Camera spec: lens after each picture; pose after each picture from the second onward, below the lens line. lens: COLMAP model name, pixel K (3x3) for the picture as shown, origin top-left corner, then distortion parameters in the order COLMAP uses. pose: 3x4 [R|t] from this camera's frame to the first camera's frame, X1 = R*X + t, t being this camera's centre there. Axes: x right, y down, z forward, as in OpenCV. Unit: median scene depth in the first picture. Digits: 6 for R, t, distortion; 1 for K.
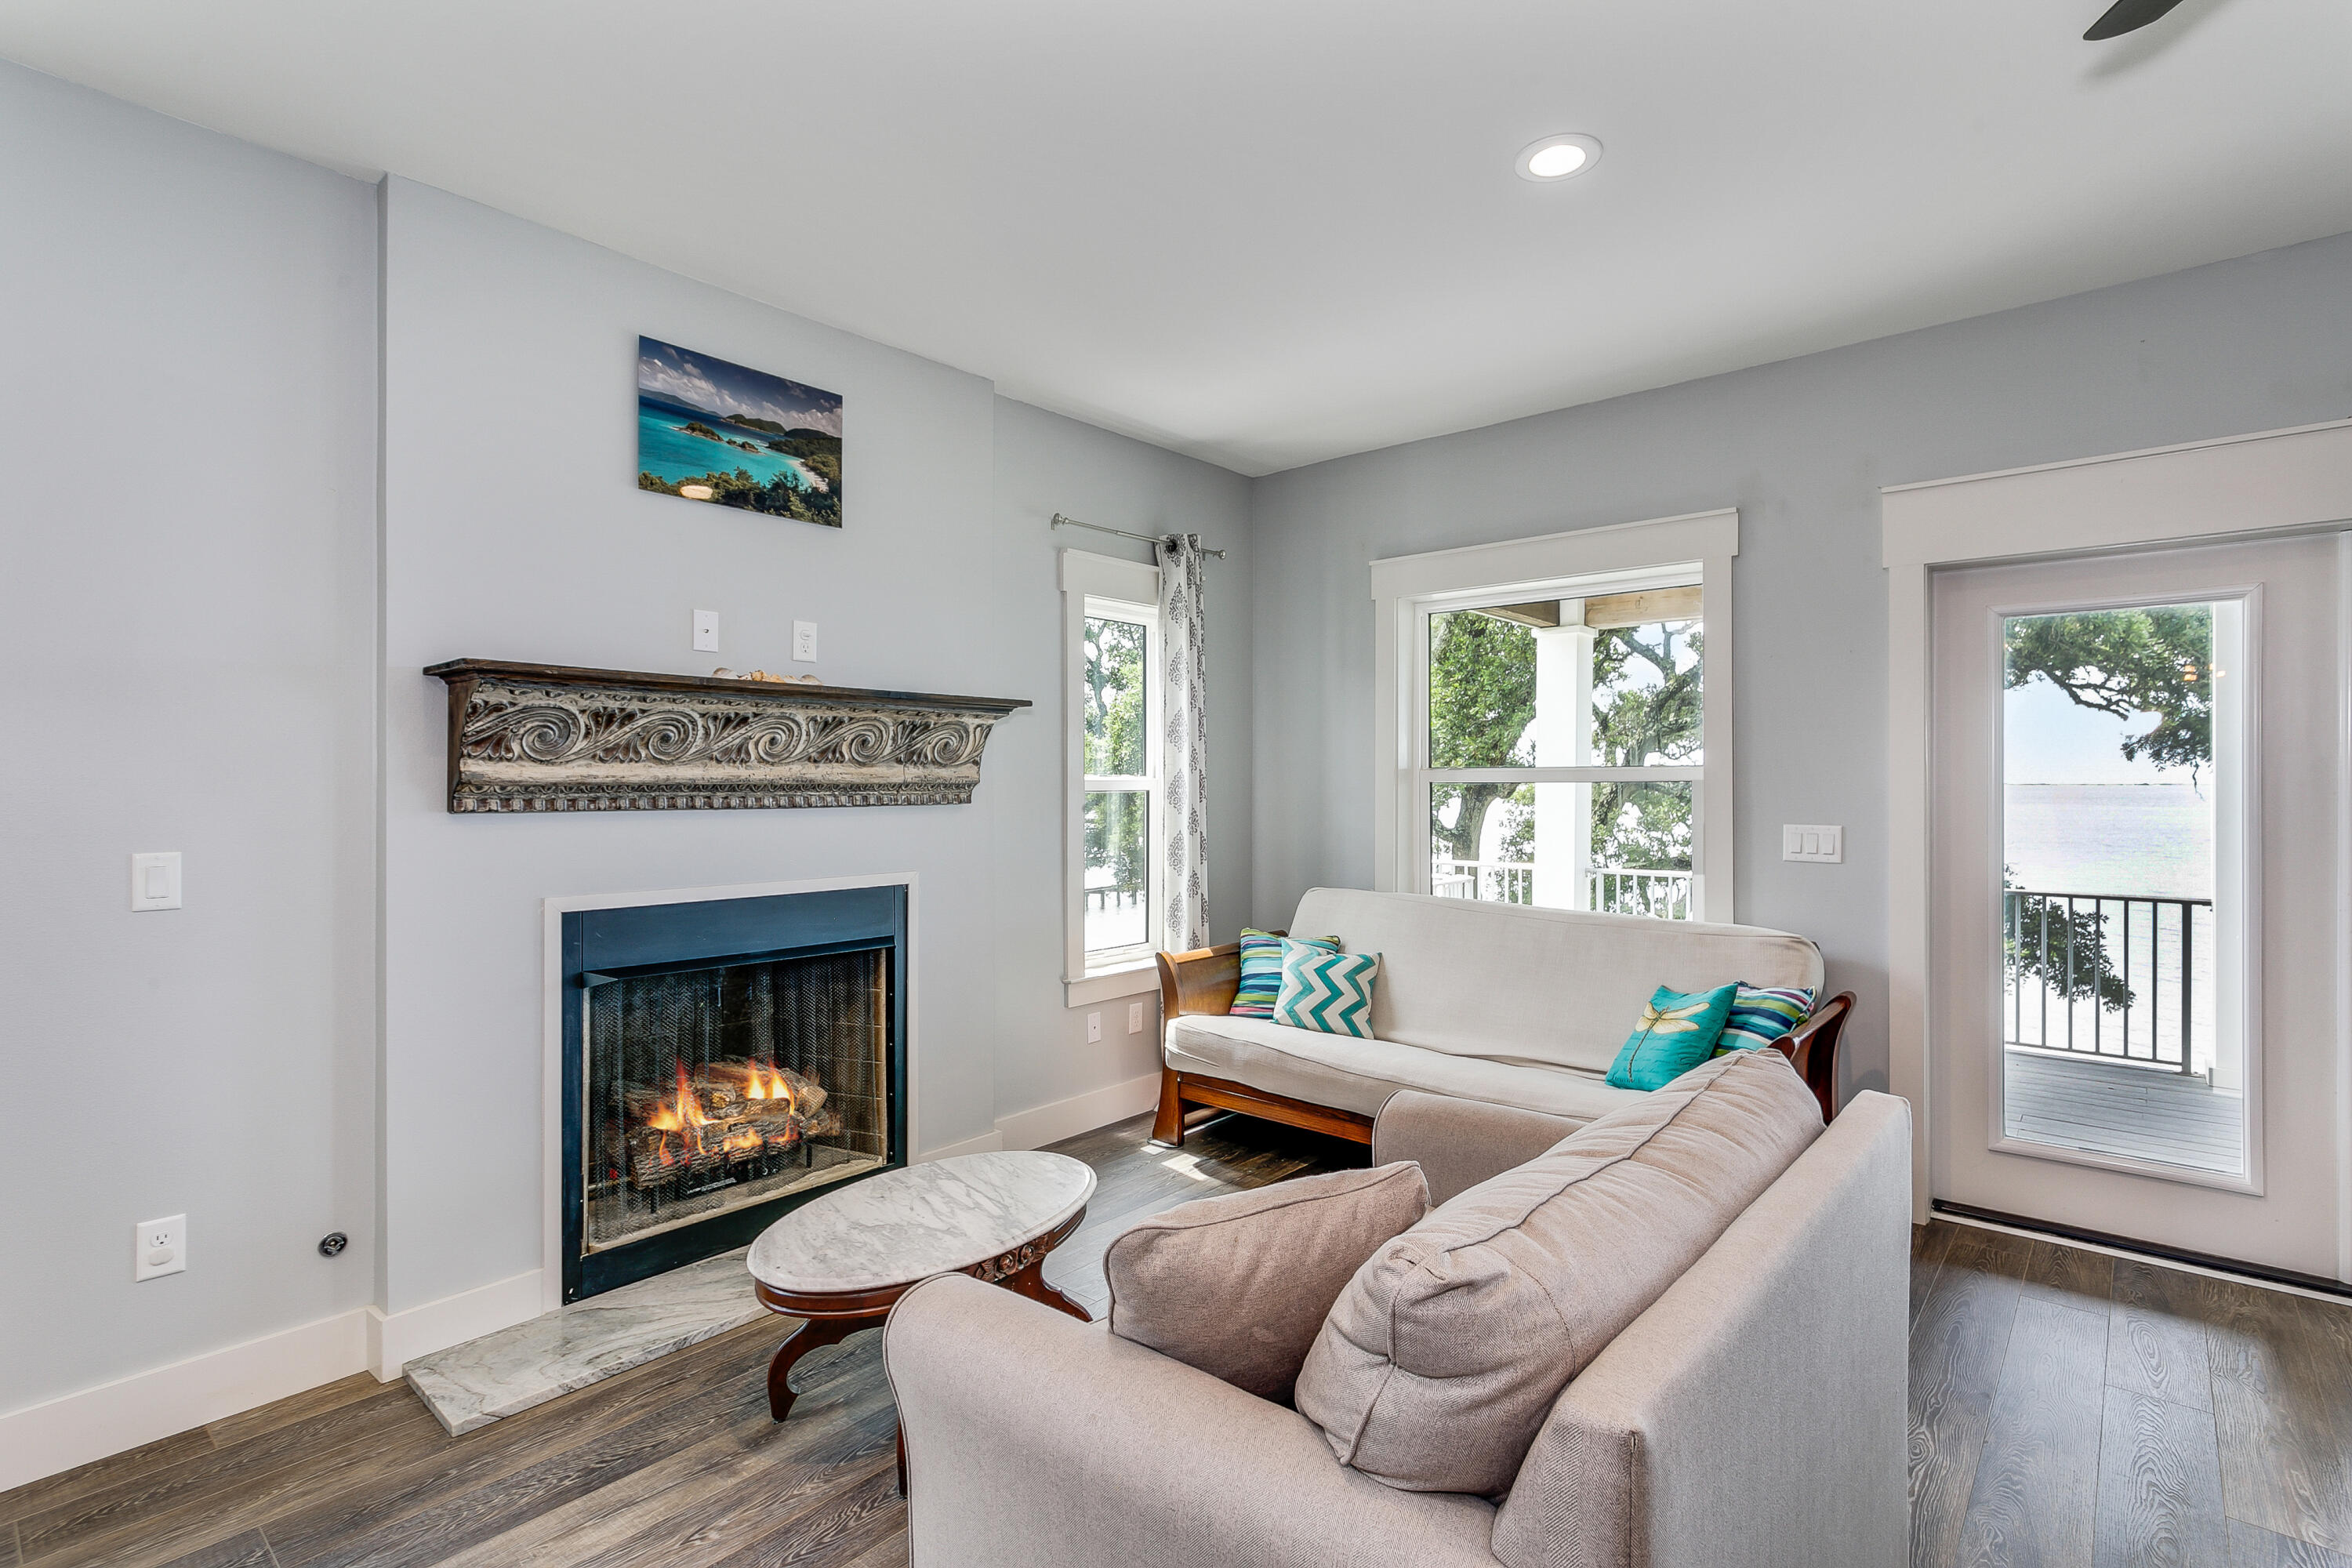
lens RADIAL K [[1202.2, 0, 1178.8], [0, 1202.2, 785.7], [0, 0, 1]] dist [0.002370, 0.000028]
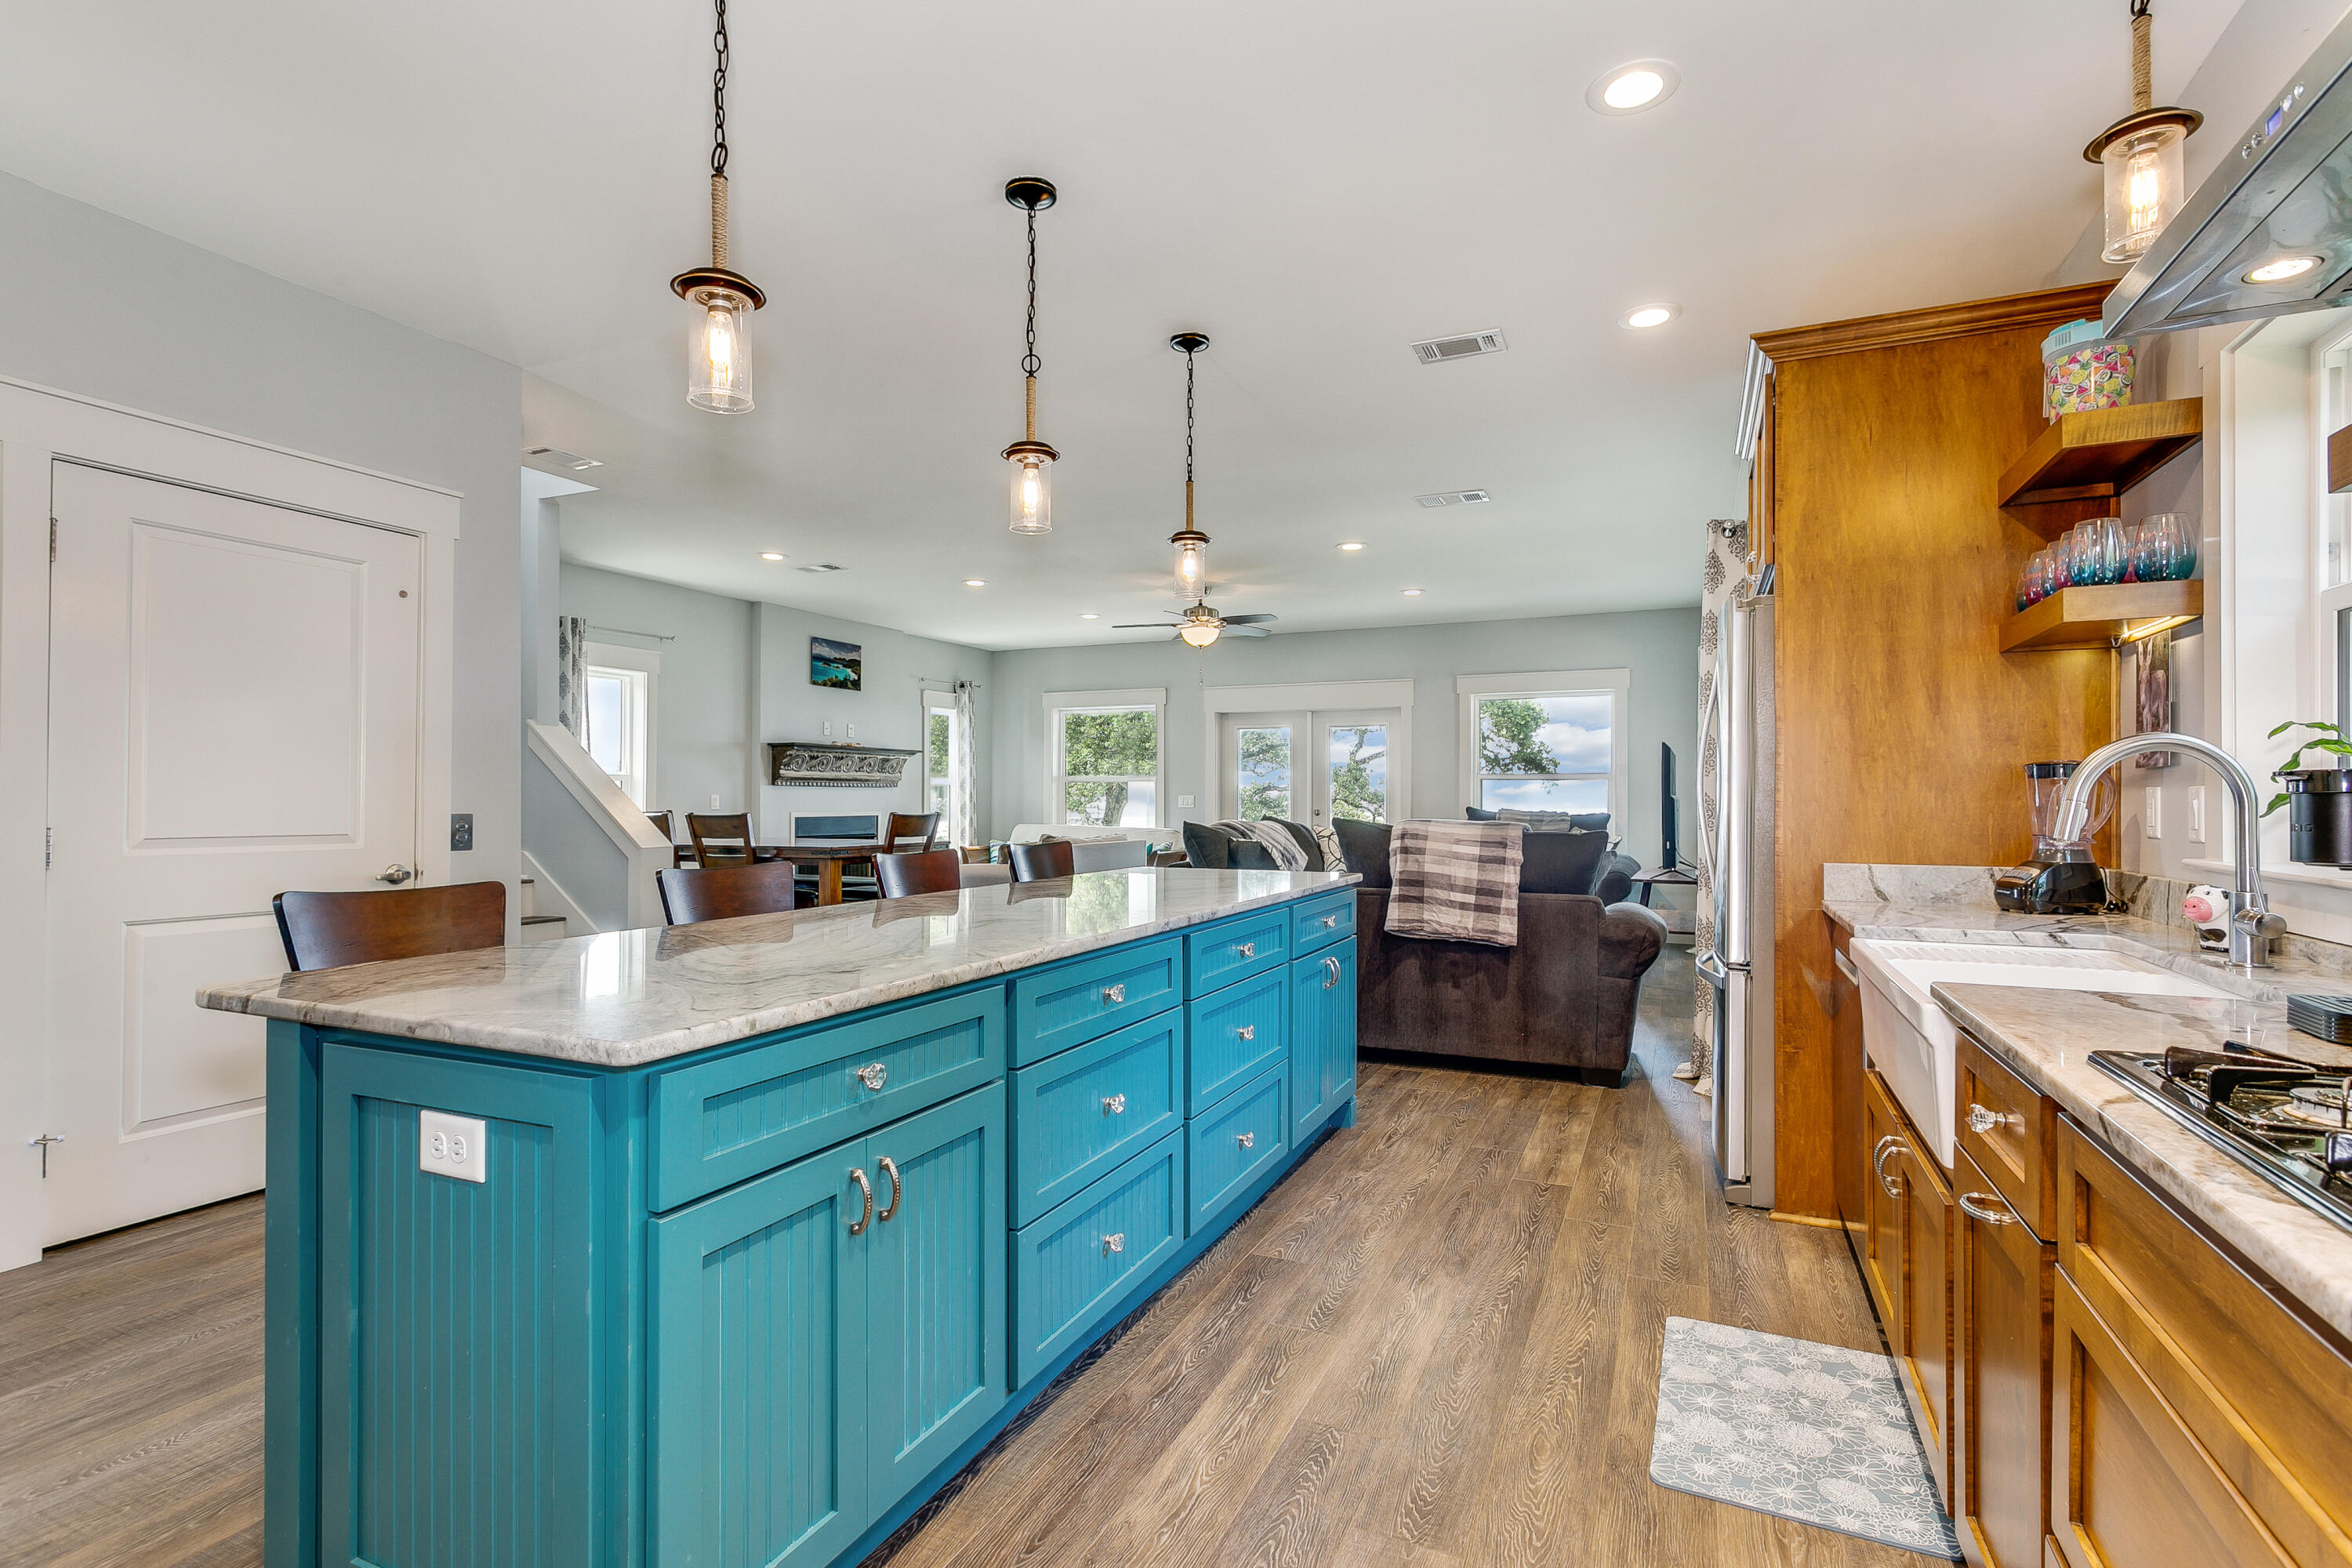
lens RADIAL K [[1202.2, 0, 1178.8], [0, 1202.2, 785.7], [0, 0, 1]] dist [0.002370, 0.000028]
pose [[0.963610, 0.005117, 0.267263, -0.276997], [-0.001479, 0.999904, -0.013812, 0.046638], [-0.267308, 0.012914, 0.963525, -1.759157]]
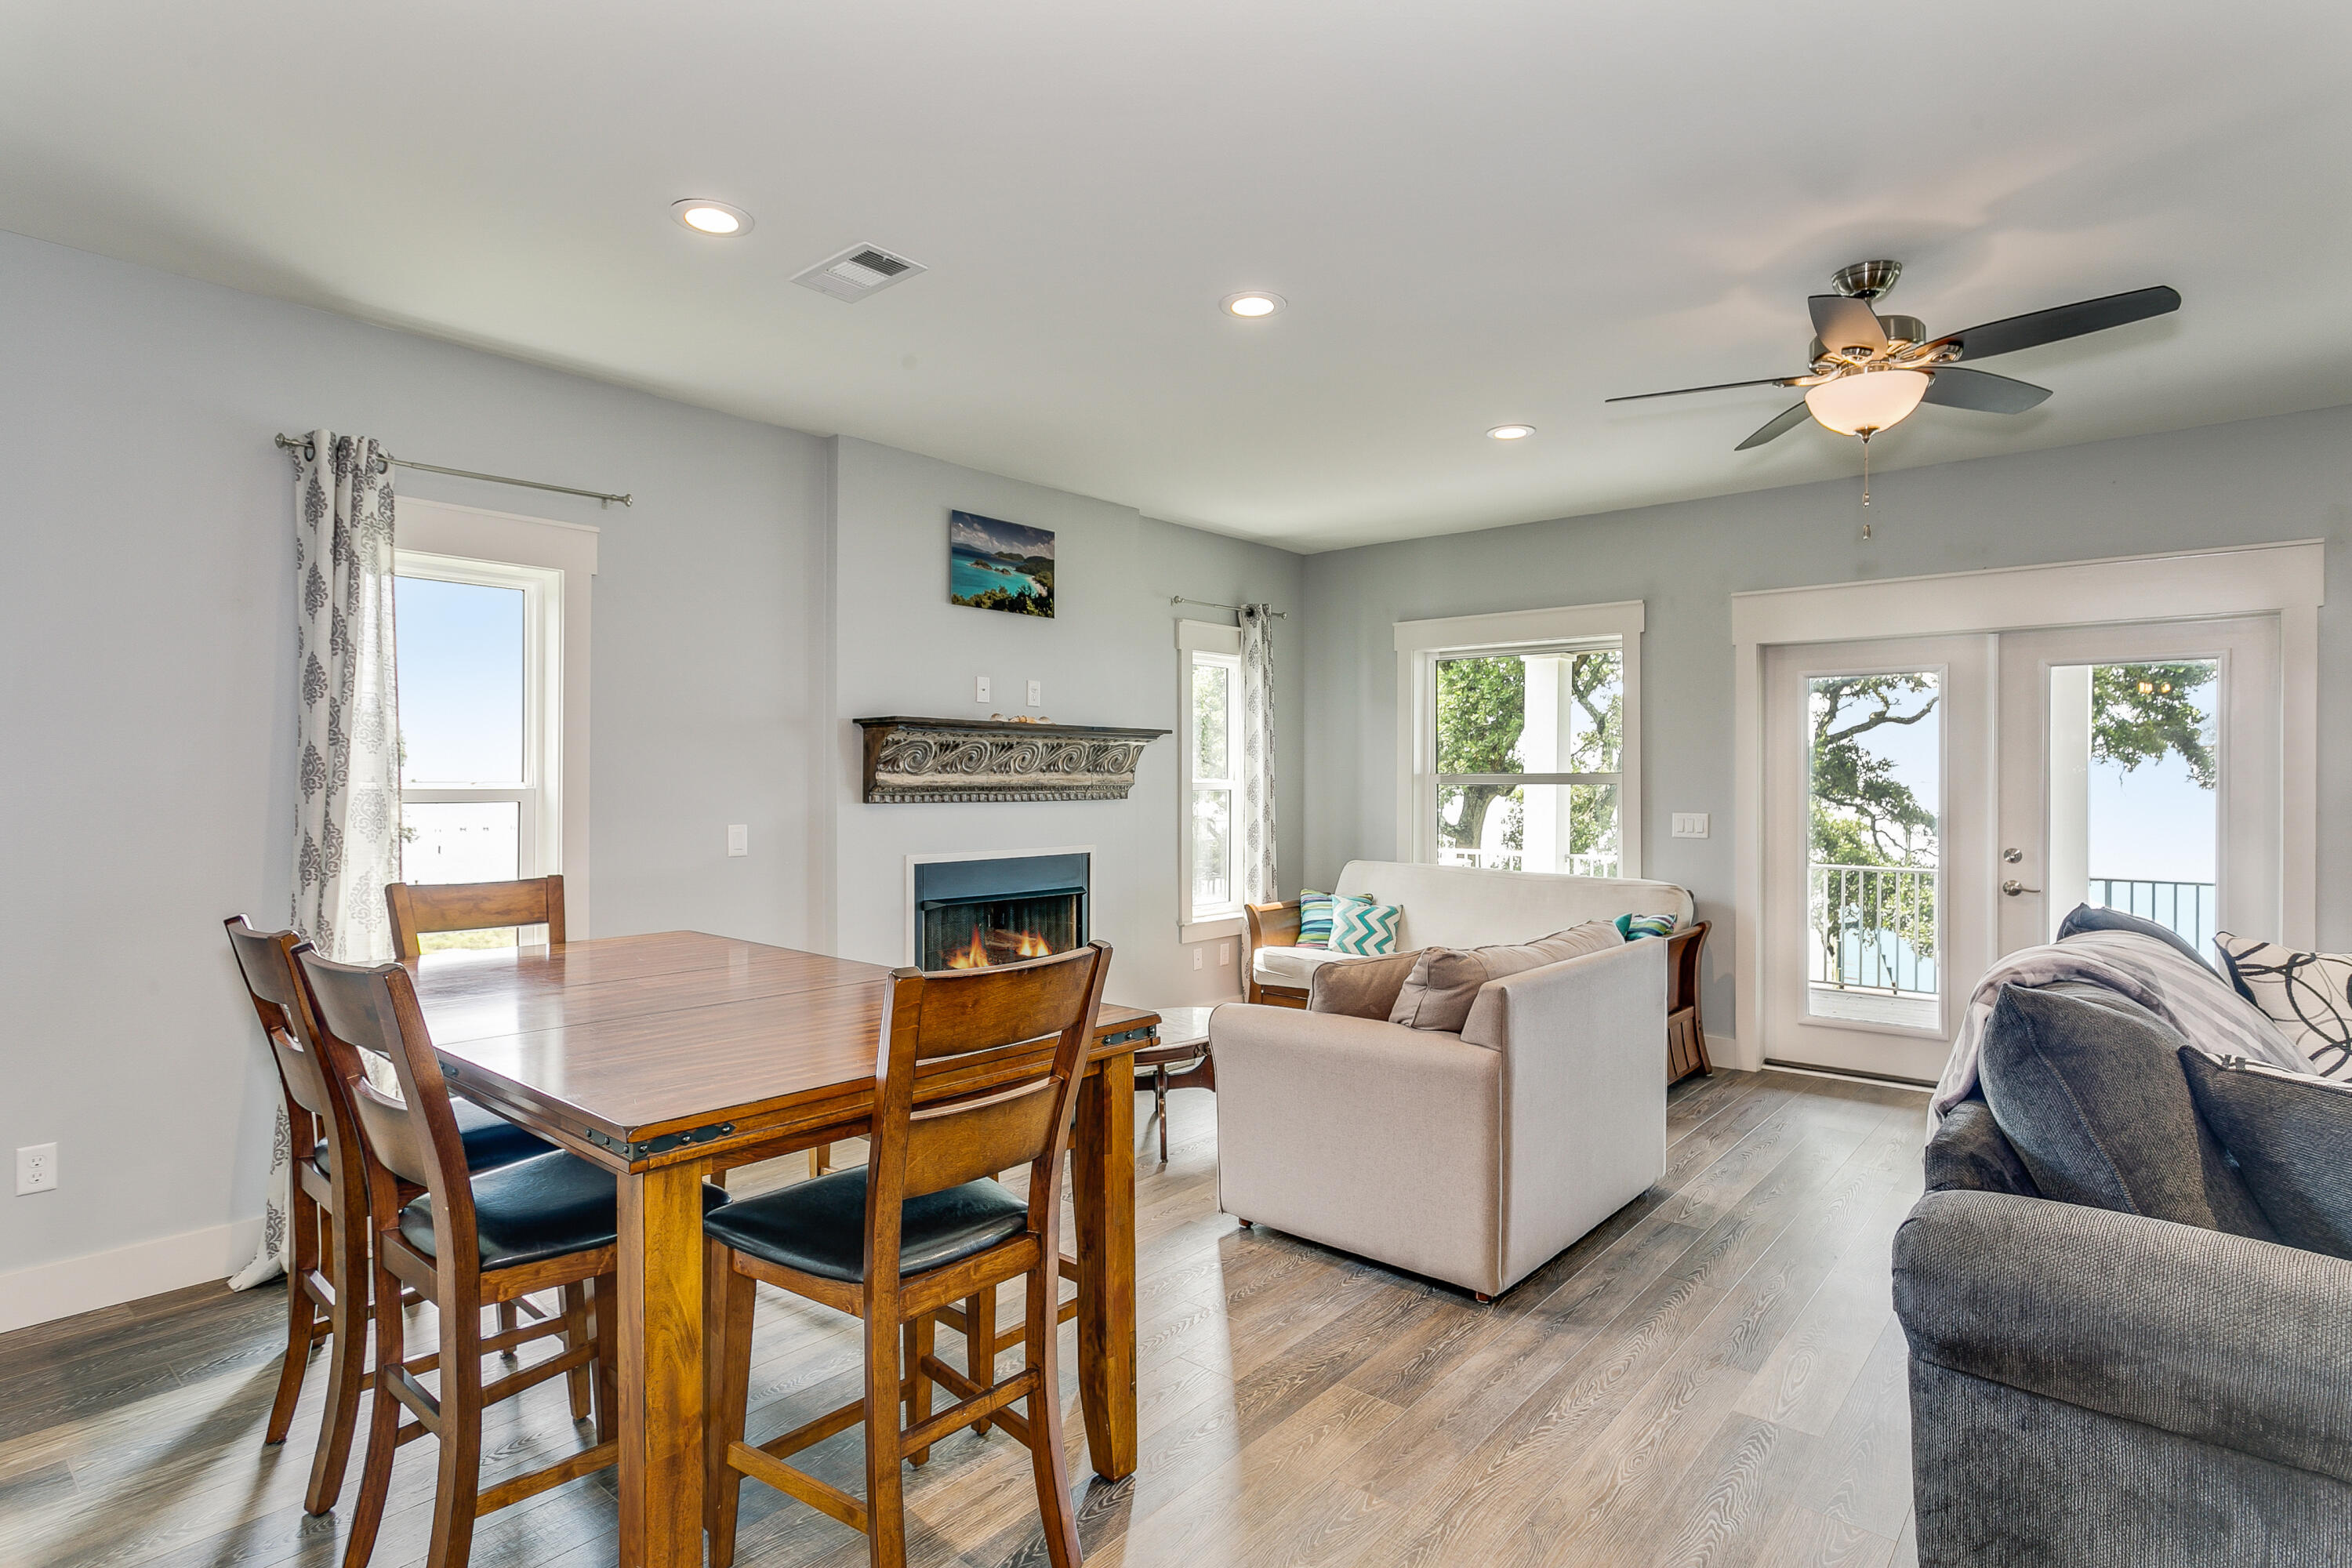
lens RADIAL K [[1299.7, 0, 1176.0], [0, 1299.7, 784.0], [0, 0, 1]] dist [-0.002550, 0.000071]
pose [[0.999944, 0.000777, 0.010522, -0.125031], [-0.000787, 0.999999, 0.000951, -0.004709], [-0.010521, -0.000959, 0.999944, -0.575309]]
